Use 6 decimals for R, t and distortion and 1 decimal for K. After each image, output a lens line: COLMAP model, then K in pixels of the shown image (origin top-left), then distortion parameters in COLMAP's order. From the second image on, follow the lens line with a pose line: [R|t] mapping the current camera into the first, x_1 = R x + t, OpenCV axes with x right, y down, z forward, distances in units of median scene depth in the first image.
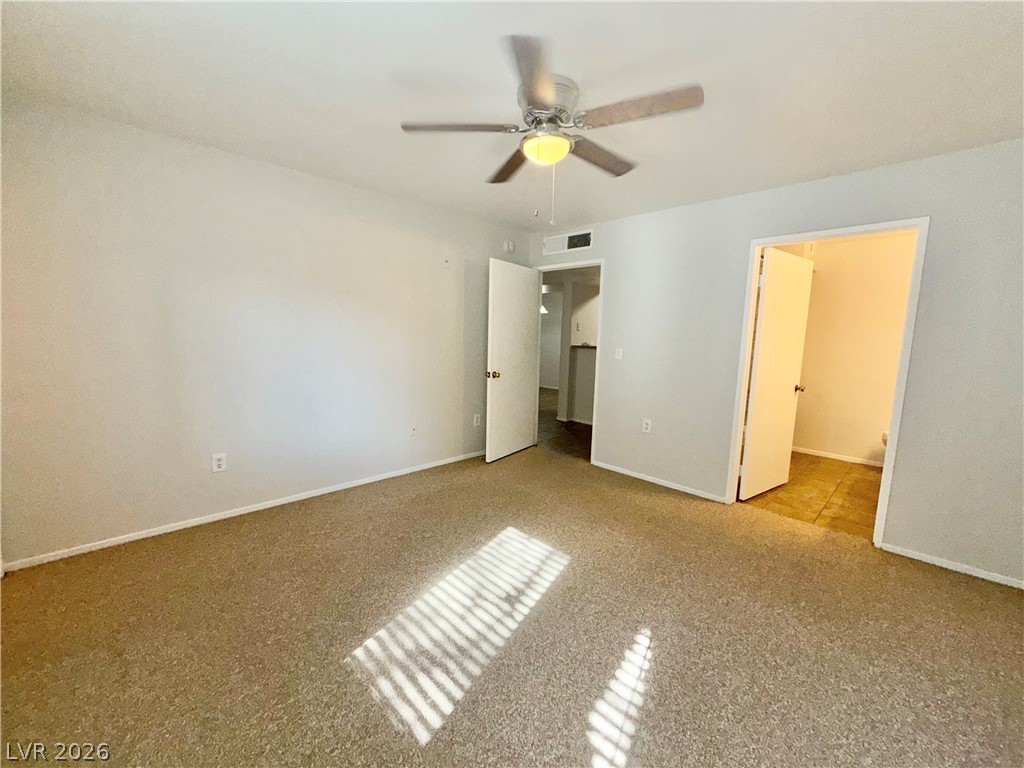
lens RADIAL K [[410.3, 0, 504.1], [0, 410.3, 382.7], [0, 0, 1]] dist [0.002313, -0.000194]
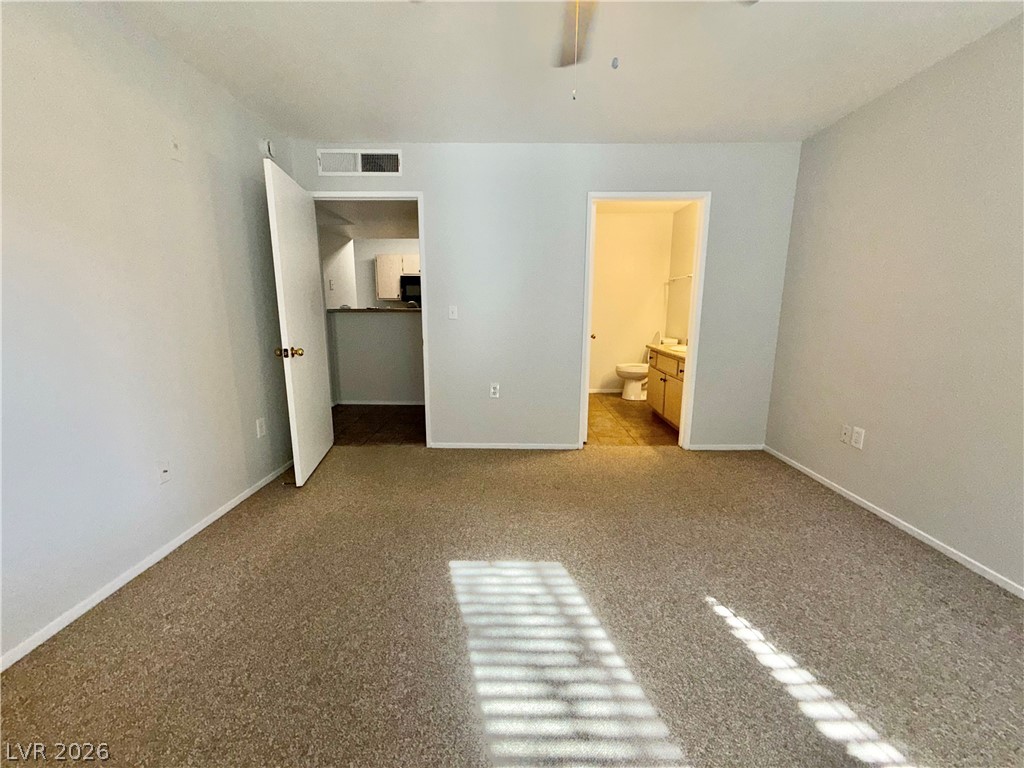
lens RADIAL K [[410.3, 0, 512.5], [0, 410.3, 384.8], [0, 0, 1]] dist [0.002313, -0.000194]
pose [[0.699003, -0.154452, 0.698240, -0.351462], [0.097942, 0.987874, 0.120470, -0.017815], [-0.708380, -0.015822, 0.705654, 0.440653]]
